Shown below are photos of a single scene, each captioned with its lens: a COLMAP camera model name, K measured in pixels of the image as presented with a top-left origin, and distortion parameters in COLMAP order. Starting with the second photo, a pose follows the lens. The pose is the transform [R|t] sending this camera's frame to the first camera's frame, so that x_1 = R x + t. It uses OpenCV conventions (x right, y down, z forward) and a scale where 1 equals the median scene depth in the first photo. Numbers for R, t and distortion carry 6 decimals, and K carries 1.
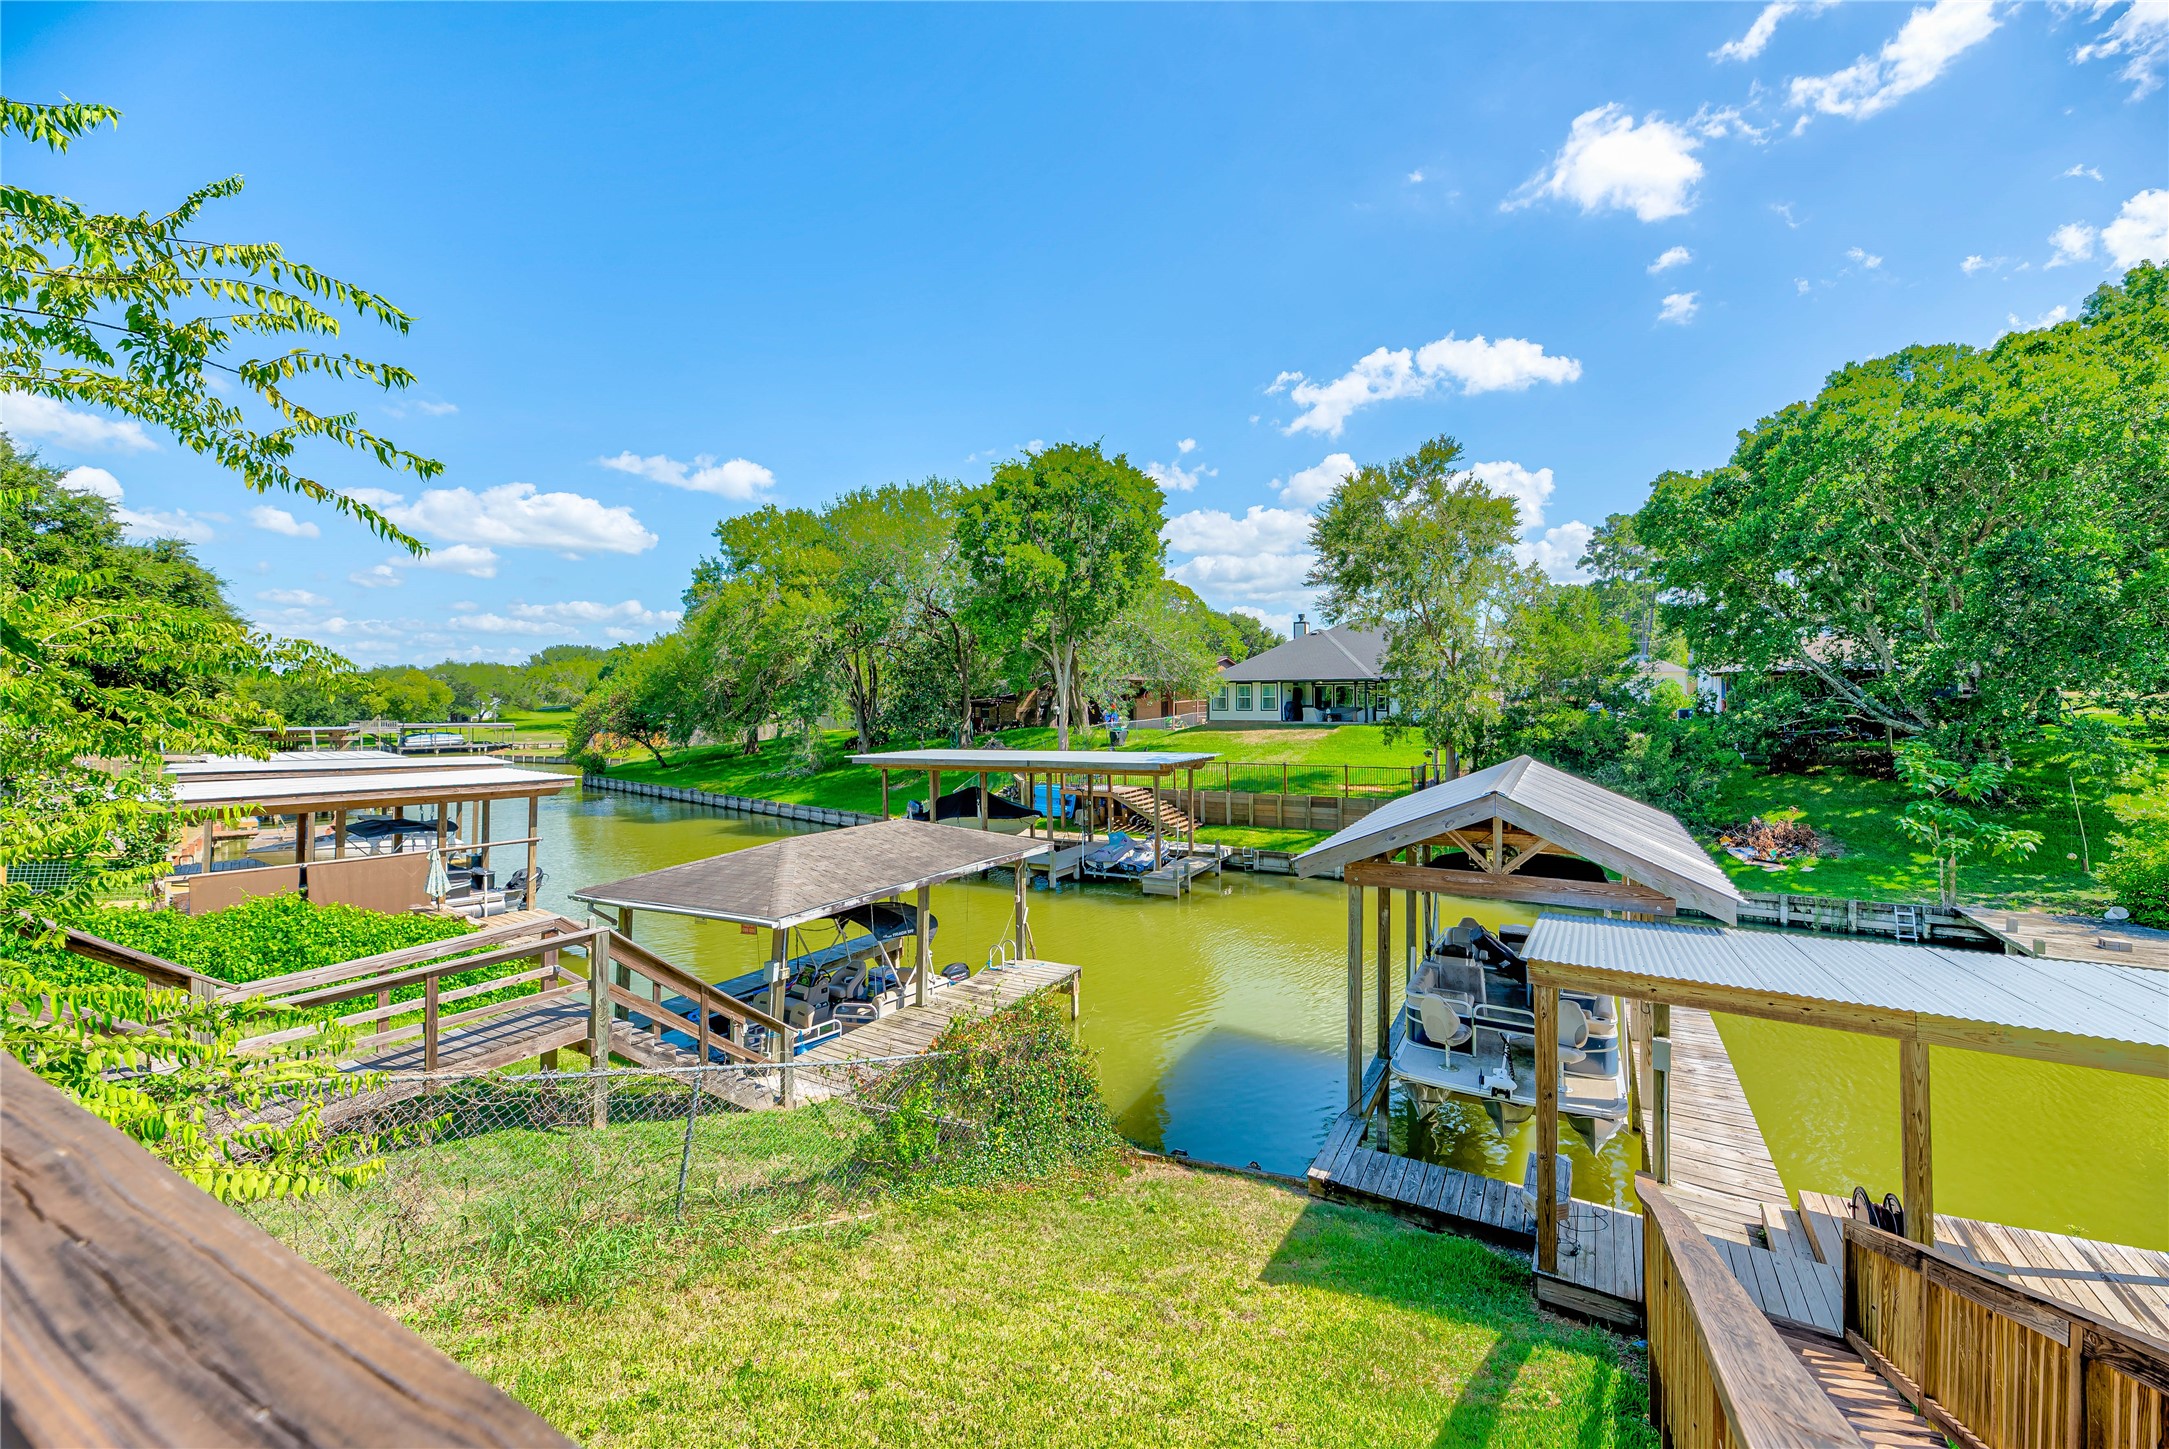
lens RADIAL K [[879.9, 0, 1092.4], [0, 879.9, 691.0], [0, 0, 1]] dist [0.011419, -0.002719]
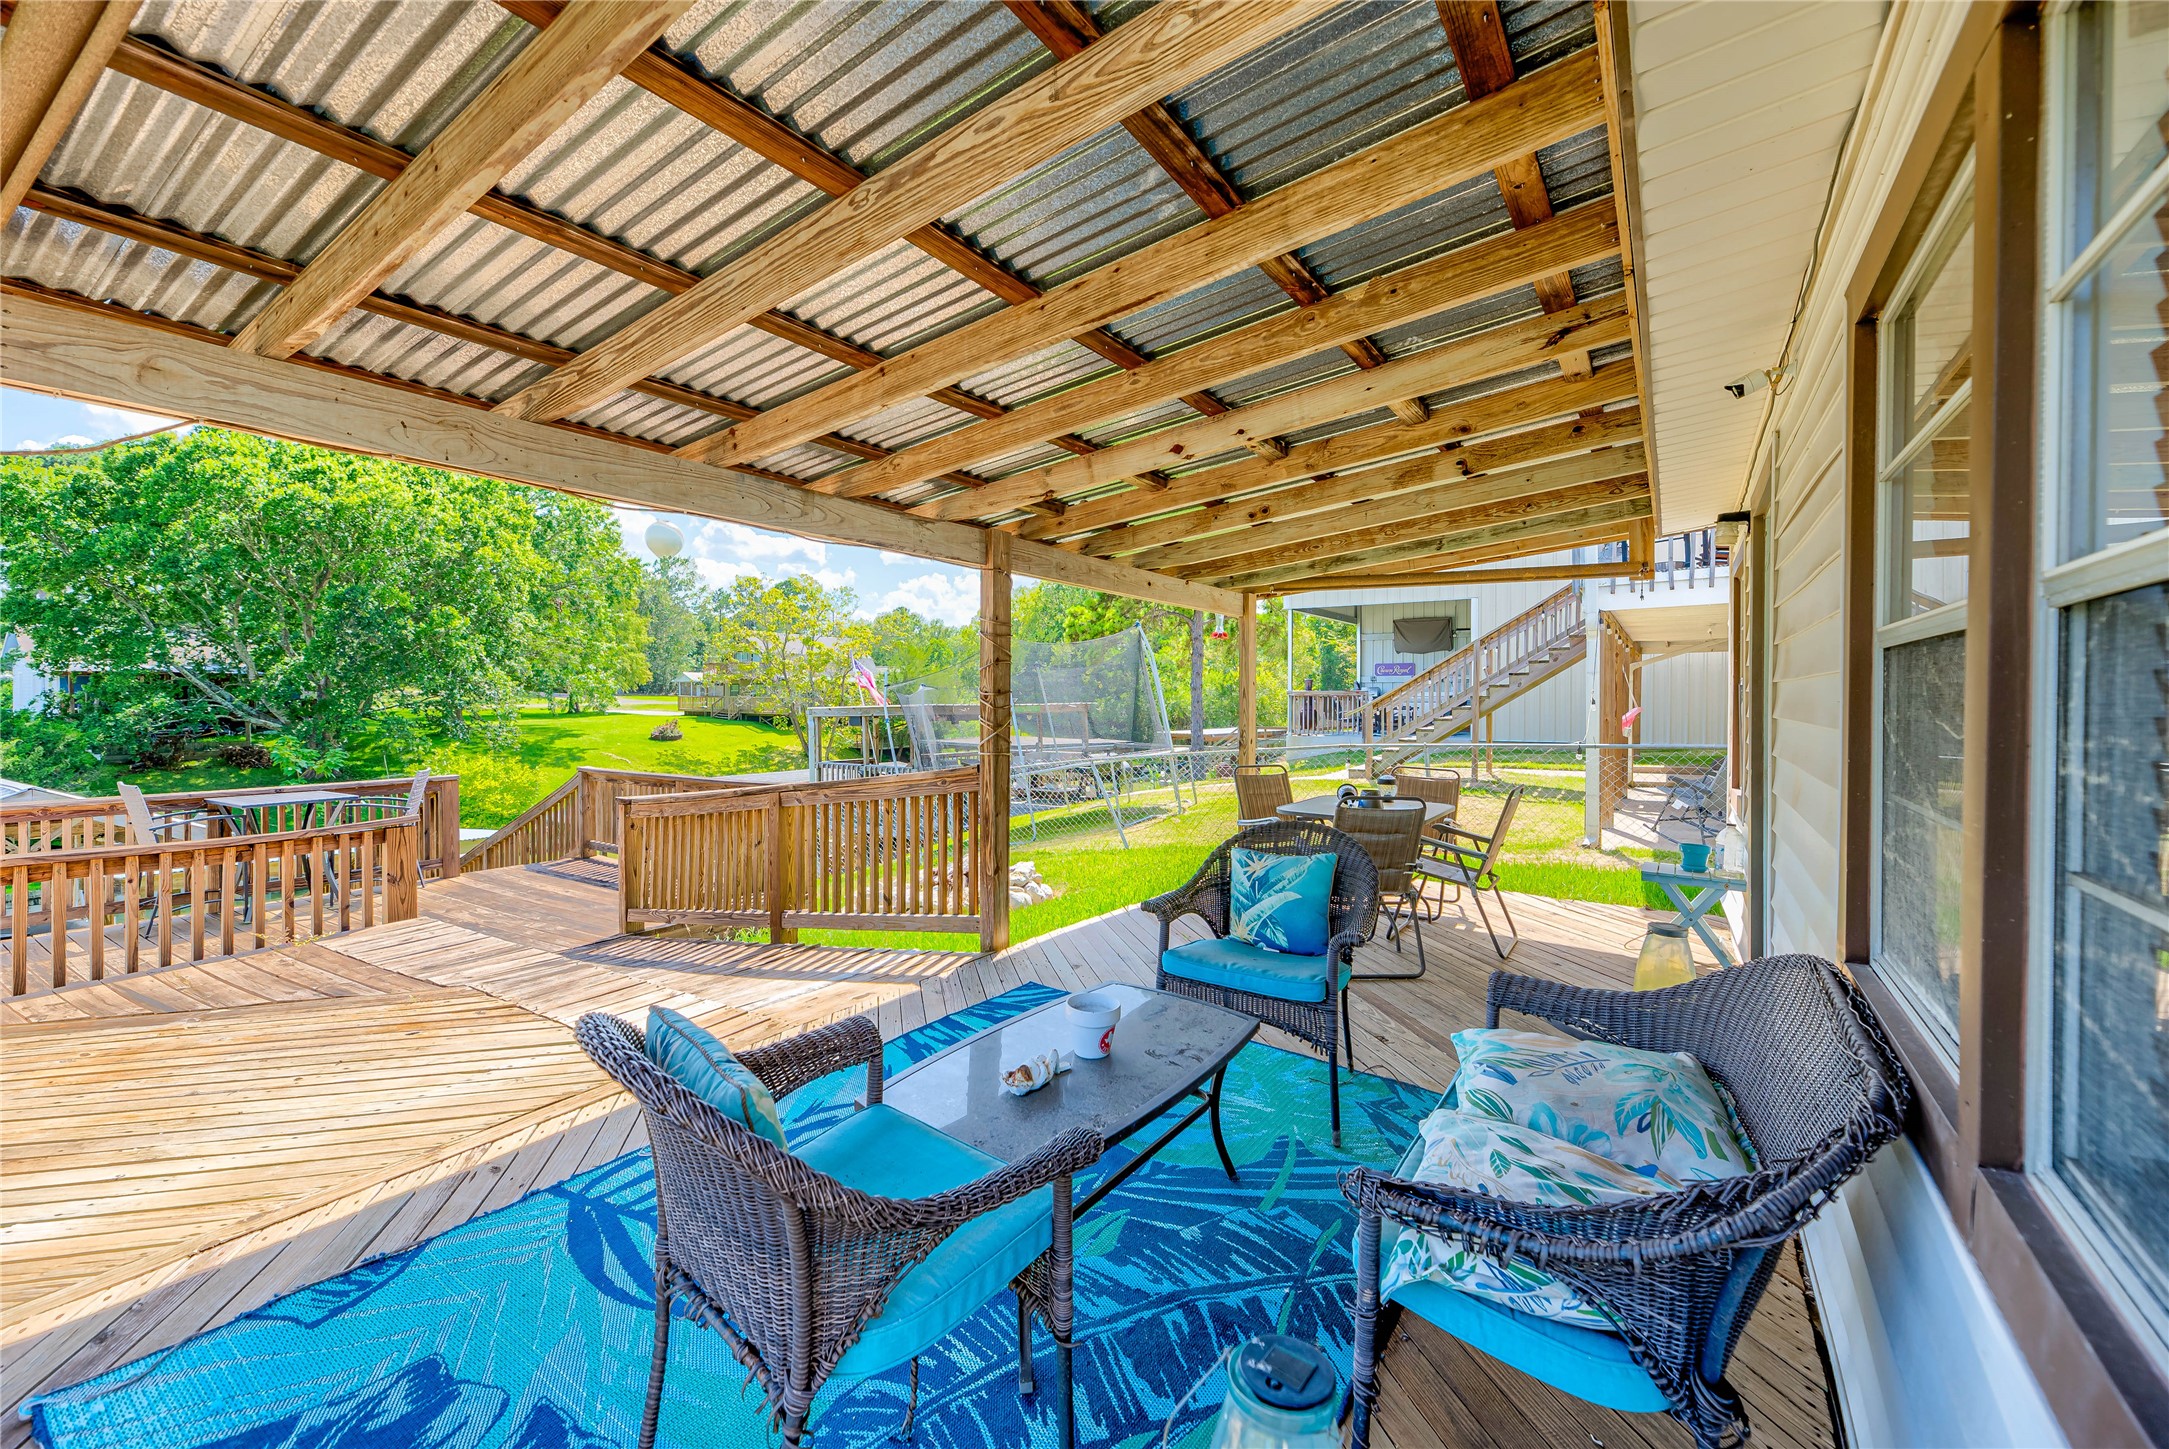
lens RADIAL K [[879.9, 0, 1097.3], [0, 879.9, 715.1], [0, 0, 1]] dist [0.011419, -0.002719]
pose [[0.049620, -0.018357, 0.998599, -0.248212], [-0.016678, 0.999676, 0.019206, -0.014454], [-0.998629, -0.017608, 0.049298, -0.203854]]
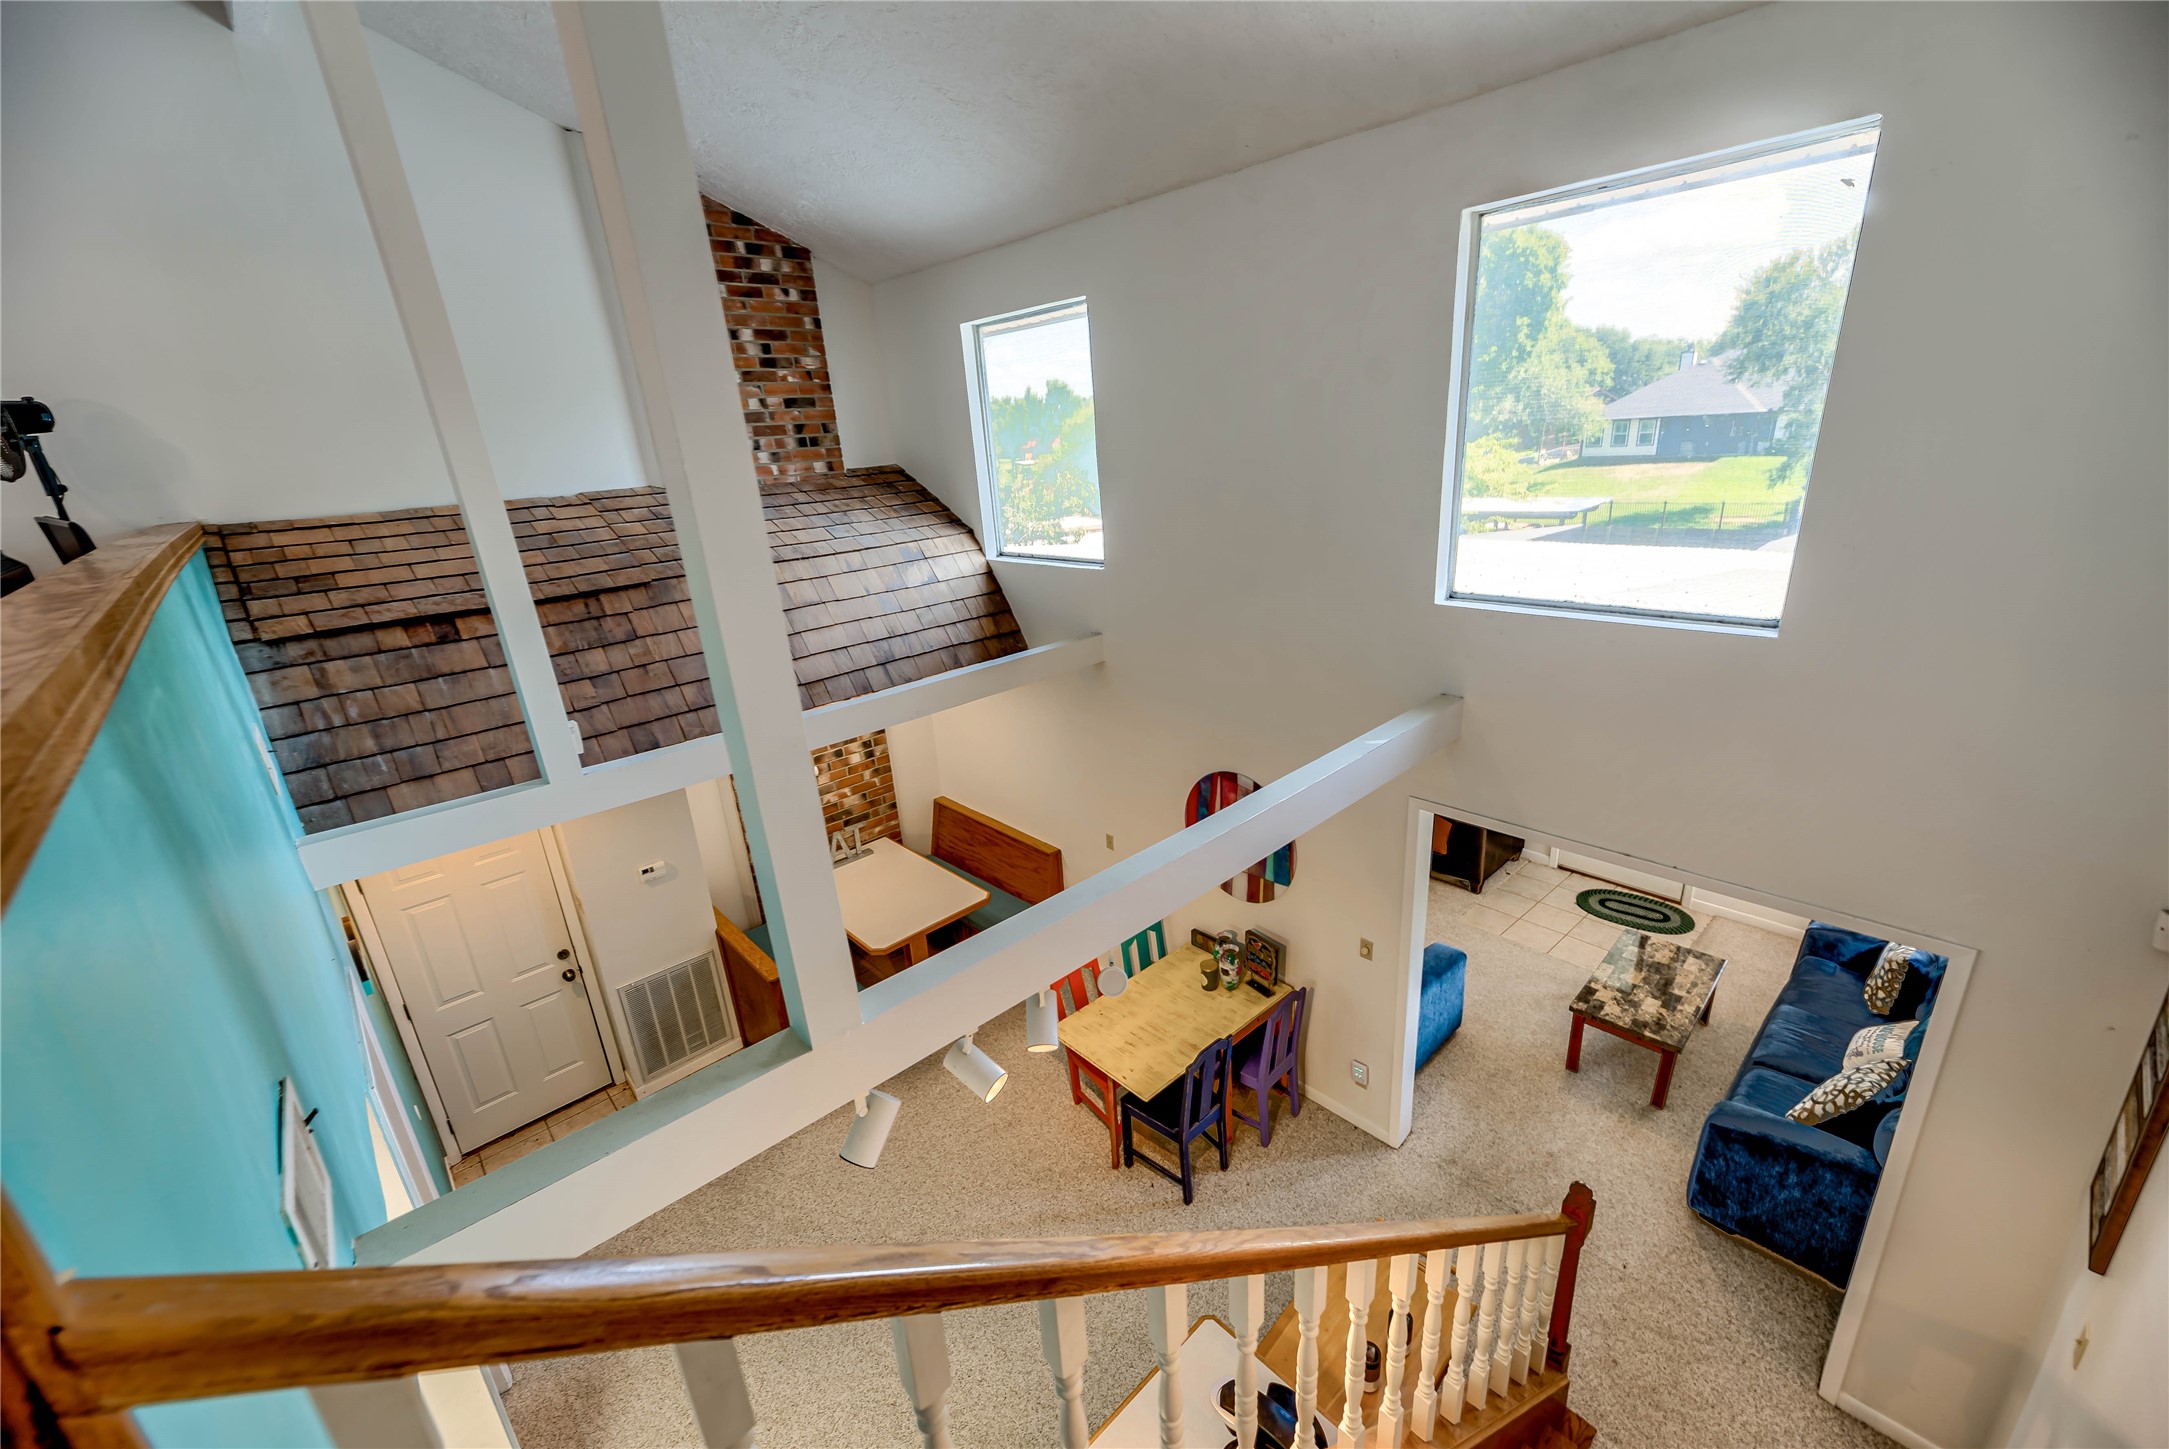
lens RADIAL K [[879.9, 0, 1089.7], [0, 879.9, 737.0], [0, 0, 1]] dist [0.011419, -0.002719]
pose [[0.955605, 0.040386, -0.291870, -0.208665], [0.065659, 0.936468, 0.344552, -0.103841], [0.287242, -0.348420, 0.892242, -0.530866]]
